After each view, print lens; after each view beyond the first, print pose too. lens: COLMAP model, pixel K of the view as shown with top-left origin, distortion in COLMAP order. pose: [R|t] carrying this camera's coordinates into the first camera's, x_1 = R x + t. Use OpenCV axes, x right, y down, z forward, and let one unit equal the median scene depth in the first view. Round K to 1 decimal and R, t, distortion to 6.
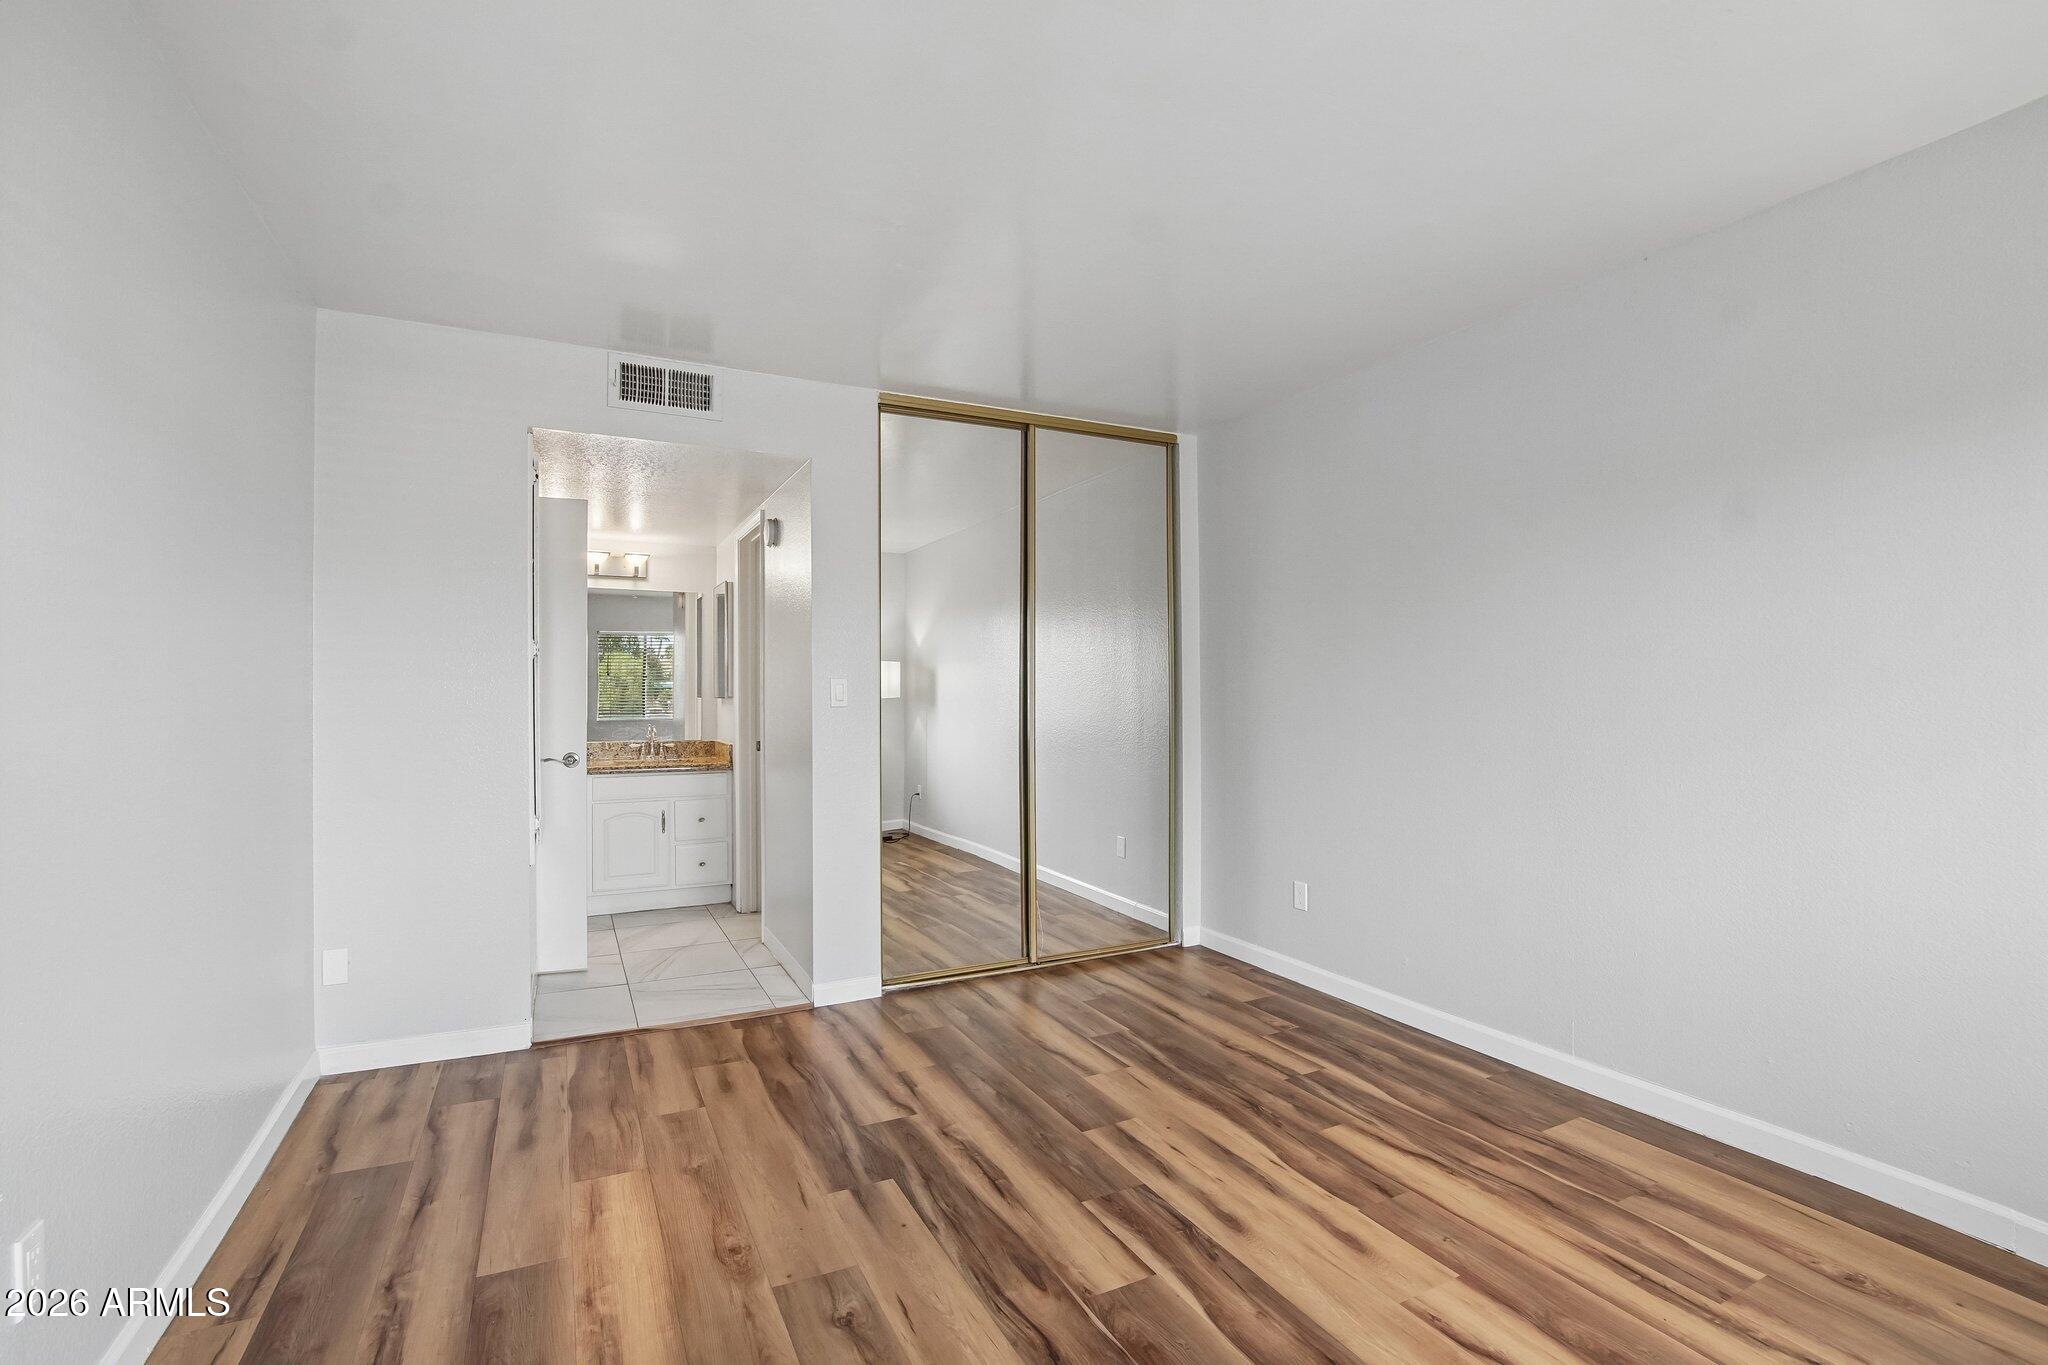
lens RADIAL K [[917.1, 0, 999.2], [0, 917.1, 686.7], [0, 0, 1]] dist [-0.034844, 0.000764]
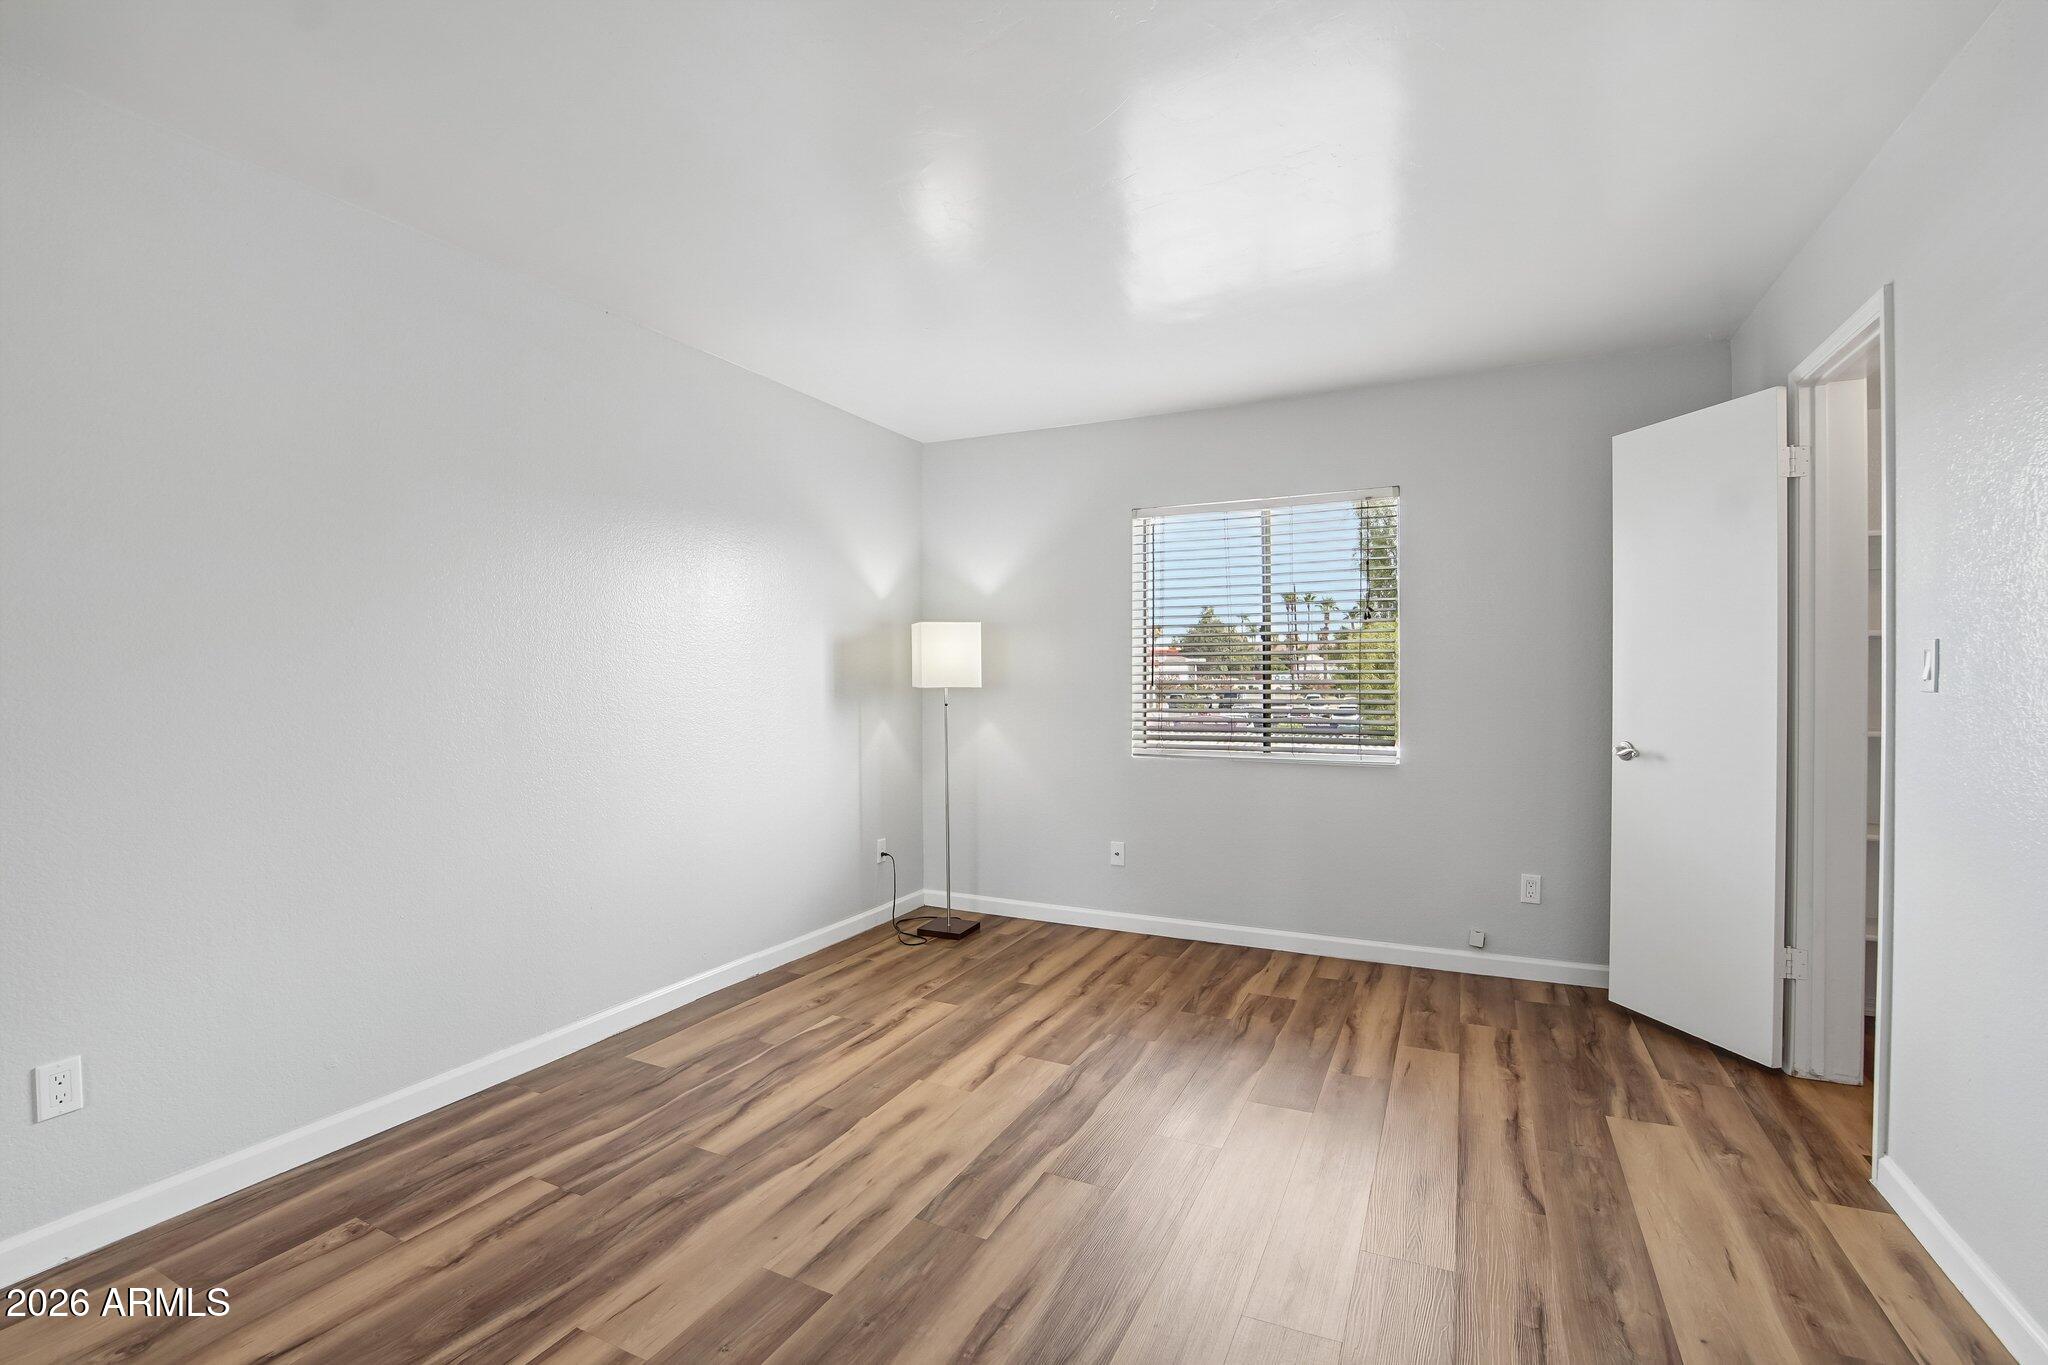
lens RADIAL K [[917.1, 0, 999.2], [0, 917.1, 686.7], [0, 0, 1]] dist [-0.034844, 0.000764]
pose [[-0.601748, -0.001336, 0.798685, -0.640862], [0.003396, 0.999985, 0.004231, 0.013400], [-0.798678, 0.005258, -0.601735, 1.537879]]
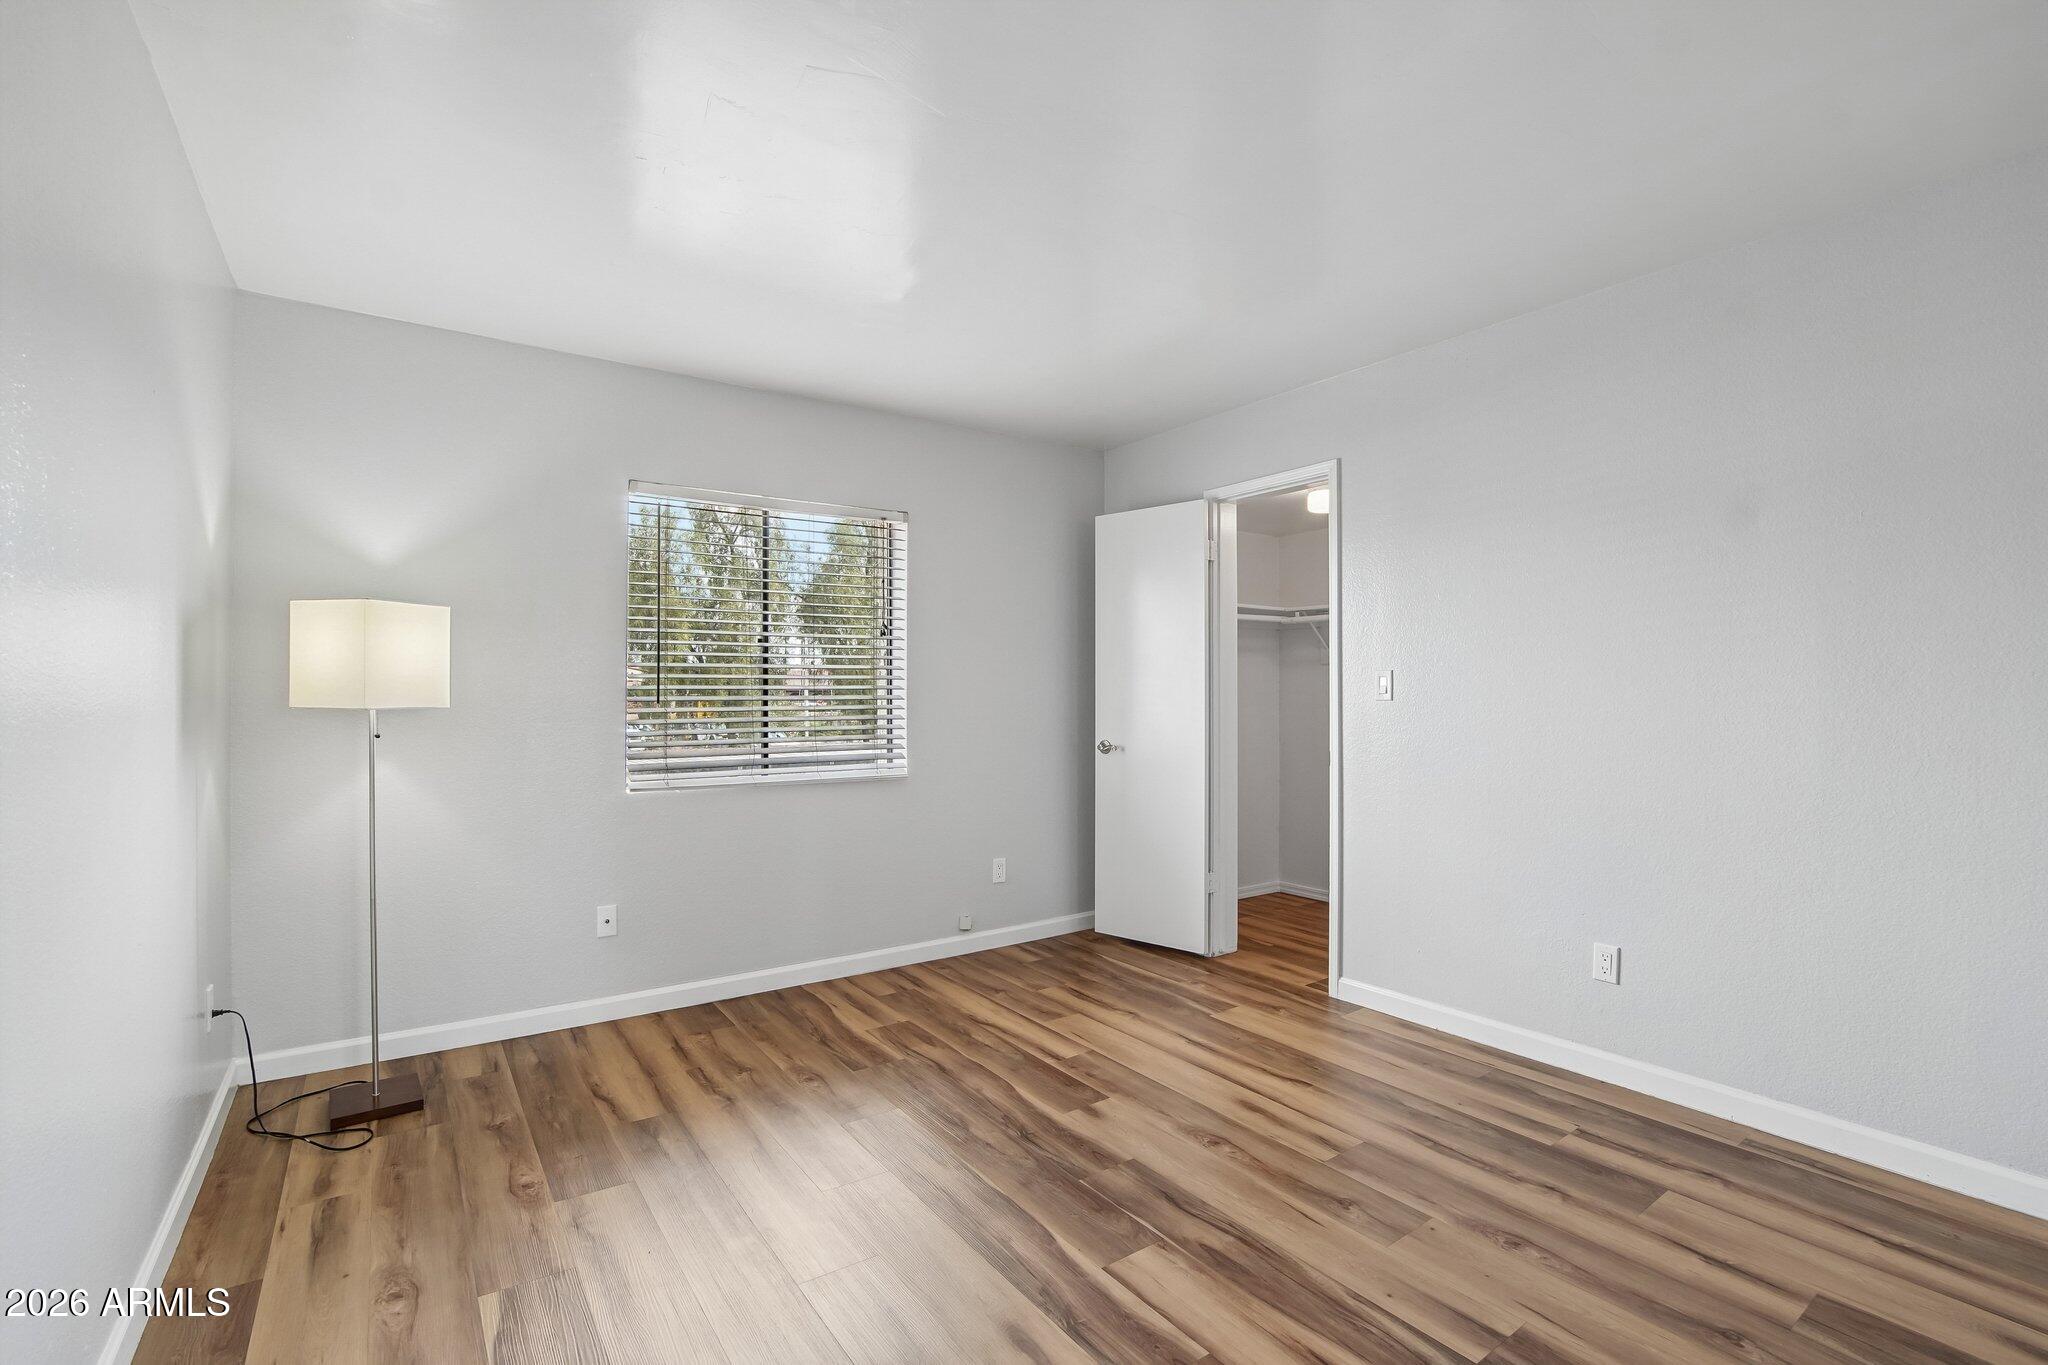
lens RADIAL K [[917.1, 0, 999.2], [0, 917.1, 686.7], [0, 0, 1]] dist [-0.034844, 0.000764]
pose [[-0.989948, 0.006412, -0.141287, 0.373093], [0.007265, 0.999958, -0.005522, 0.006888], [0.141245, -0.006493, -0.989953, 1.741047]]
